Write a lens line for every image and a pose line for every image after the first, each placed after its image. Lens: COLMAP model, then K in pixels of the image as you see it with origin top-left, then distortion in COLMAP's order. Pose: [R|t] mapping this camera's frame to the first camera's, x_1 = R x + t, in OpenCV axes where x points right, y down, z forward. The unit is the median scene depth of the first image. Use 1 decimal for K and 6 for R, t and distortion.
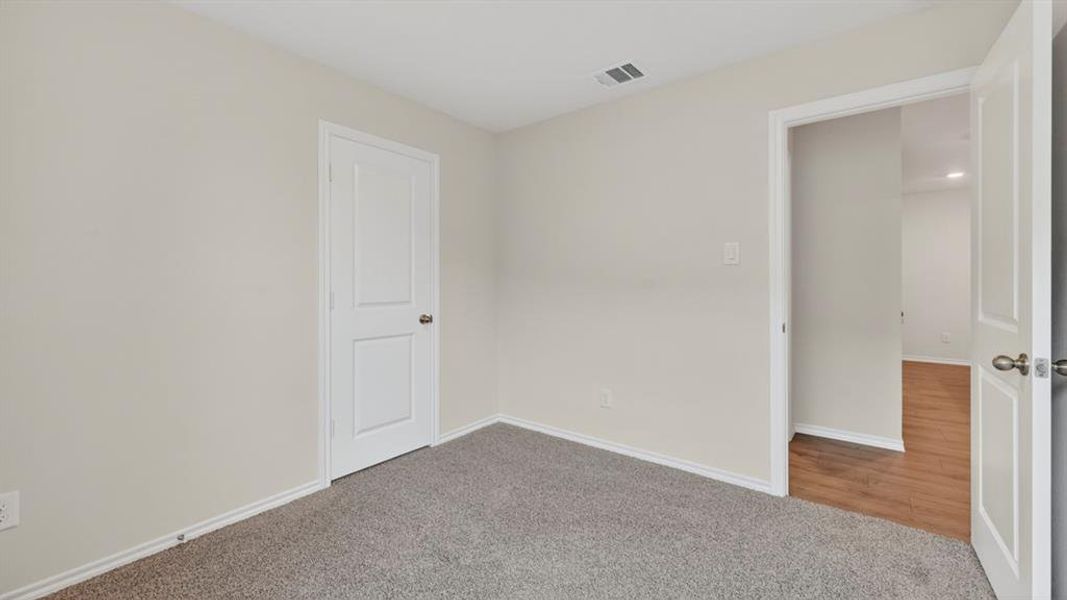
lens RADIAL K [[424.2, 0, 544.5], [0, 424.2, 286.0], [0, 0, 1]] dist [0.001042, 0.000065]
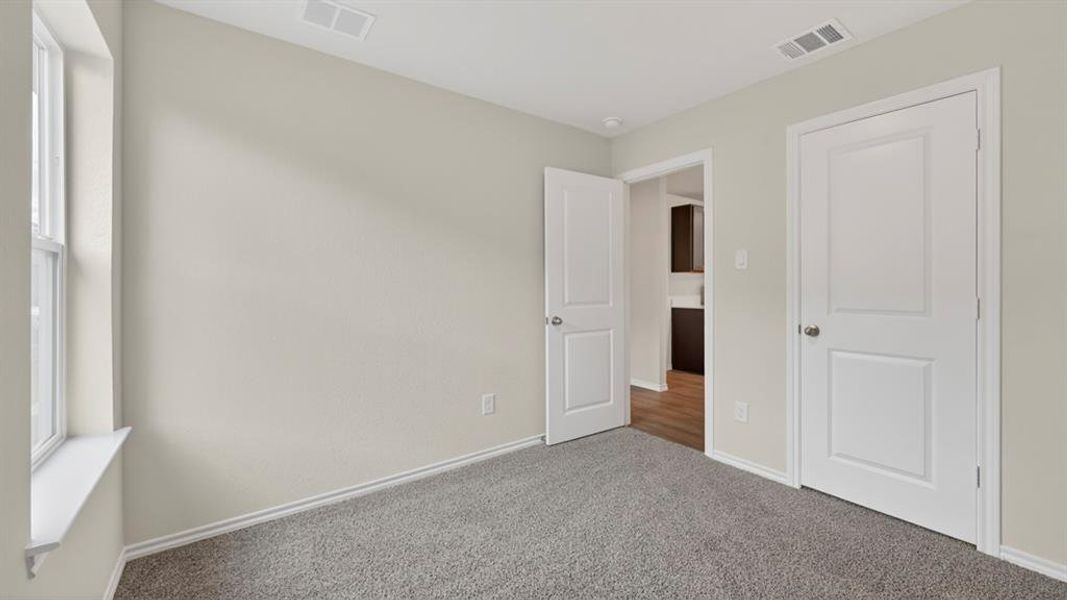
lens RADIAL K [[424.2, 0, 544.5], [0, 424.2, 286.0], [0, 0, 1]] dist [0.001042, 0.000065]
pose [[-0.274873, 0.007187, -0.961454, 0.538417], [0.003748, 0.999972, 0.006403, -0.012576], [0.961473, -0.001844, -0.274892, 0.612326]]
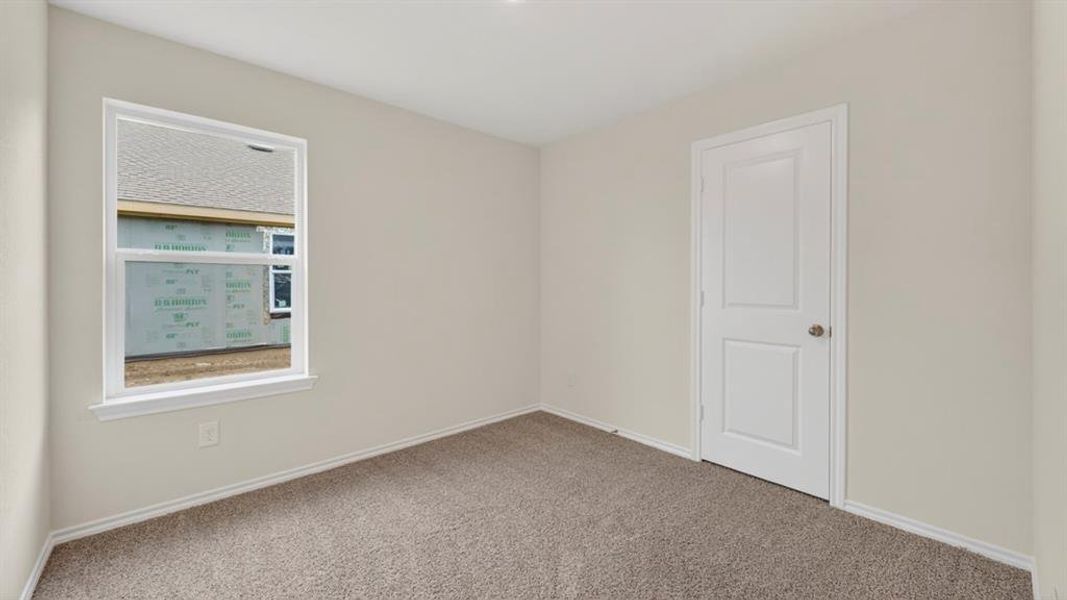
lens RADIAL K [[424.4, 0, 538.7], [0, 424.4, 280.5], [0, 0, 1]] dist [-0.000815, -0.000108]
pose [[-0.190873, 0.002583, -0.981611, 0.600841], [-0.005953, 0.999975, 0.003789, -0.013256], [0.981597, 0.006567, -0.190853, 0.693339]]
